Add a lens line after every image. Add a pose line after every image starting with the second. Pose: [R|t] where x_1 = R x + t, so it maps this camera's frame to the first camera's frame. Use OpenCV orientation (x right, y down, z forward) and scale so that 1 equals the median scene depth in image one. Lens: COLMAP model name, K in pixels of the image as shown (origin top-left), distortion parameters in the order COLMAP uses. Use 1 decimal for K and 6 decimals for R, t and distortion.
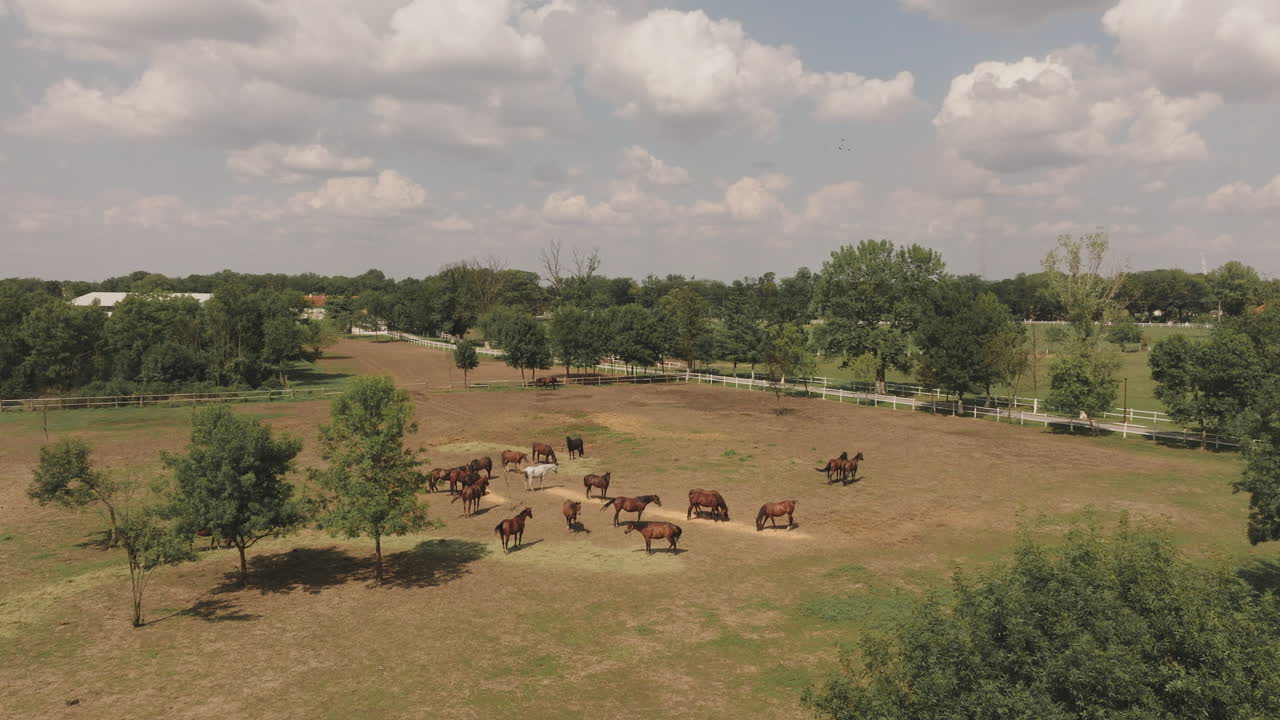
lens RADIAL K [[969.2, 0, 644.8], [0, 969.2, 352.6], [0, 0, 1]] dist [0.003723, -0.007992]
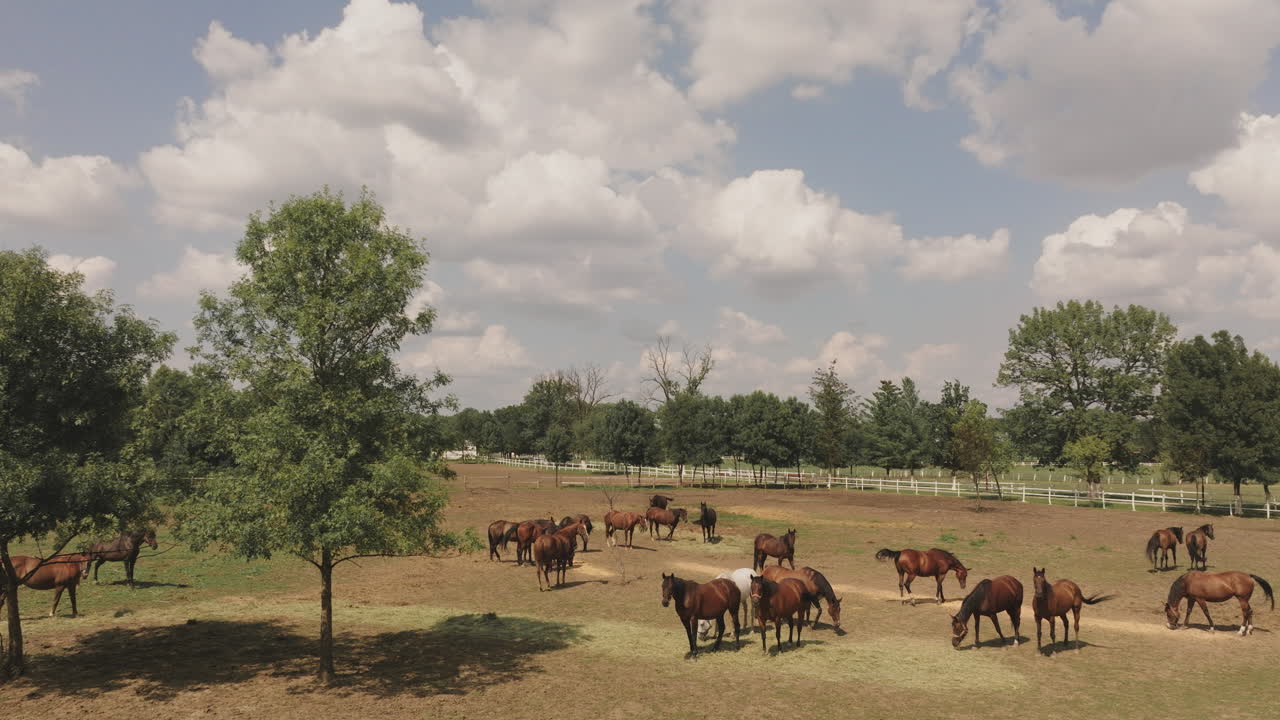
lens RADIAL K [[969.2, 0, 630.6], [0, 969.2, 367.4], [0, 0, 1]] dist [0.003723, -0.007992]
pose [[0.993612, -0.006196, -0.112676, -0.032130], [-0.010496, 0.989089, -0.146947, 0.055329], [0.112357, 0.147191, 0.982706, 0.198316]]
